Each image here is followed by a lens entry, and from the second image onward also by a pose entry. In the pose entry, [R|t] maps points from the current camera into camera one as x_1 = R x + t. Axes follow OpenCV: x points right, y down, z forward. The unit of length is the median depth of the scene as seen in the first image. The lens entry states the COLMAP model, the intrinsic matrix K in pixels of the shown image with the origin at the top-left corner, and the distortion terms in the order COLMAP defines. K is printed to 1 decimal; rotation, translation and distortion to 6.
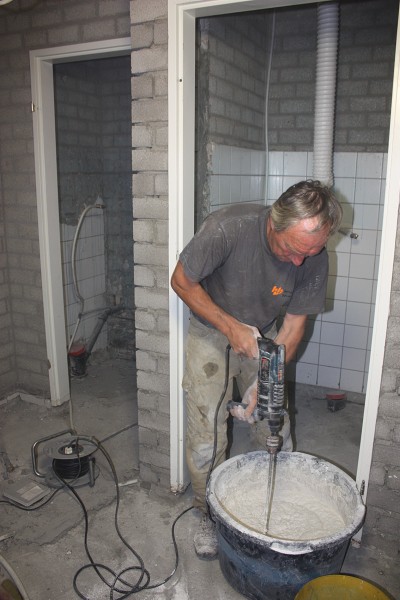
lens RADIAL K [[501.7, 0, 200.6], [0, 501.7, 300.5], [0, 0, 1]] dist [-0.119247, 0.069662]
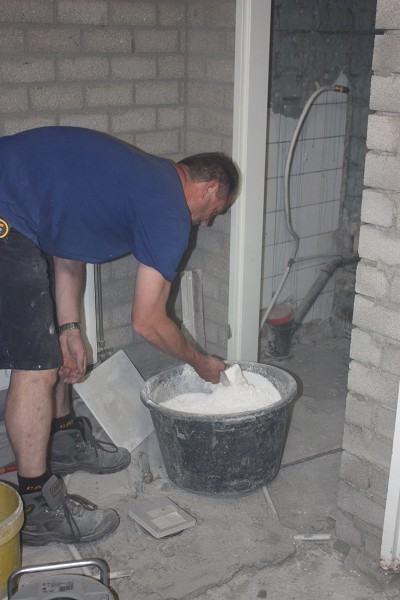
lens RADIAL K [[807.0, 0, 200.4], [0, 807.0, 295.8], [0, 0, 1]] dist [-0.016756, 0.000000]
pose [[0.923778, 0.129301, -0.360437, 0.048580], [-0.106075, 0.990839, 0.083584, -0.002379], [0.367943, -0.038980, 0.929031, 0.011910]]
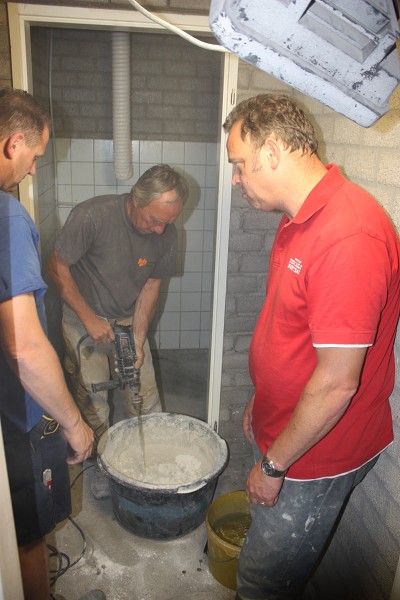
lens RADIAL K [[501.7, 0, 201.7], [0, 501.7, 301.5], [0, 0, 1]] dist [-0.119247, 0.069662]
pose [[0.835629, -0.156916, 0.526404, -0.304791], [0.102657, 0.986057, 0.130973, -0.105671], [-0.539616, -0.055406, 0.840086, -0.056472]]
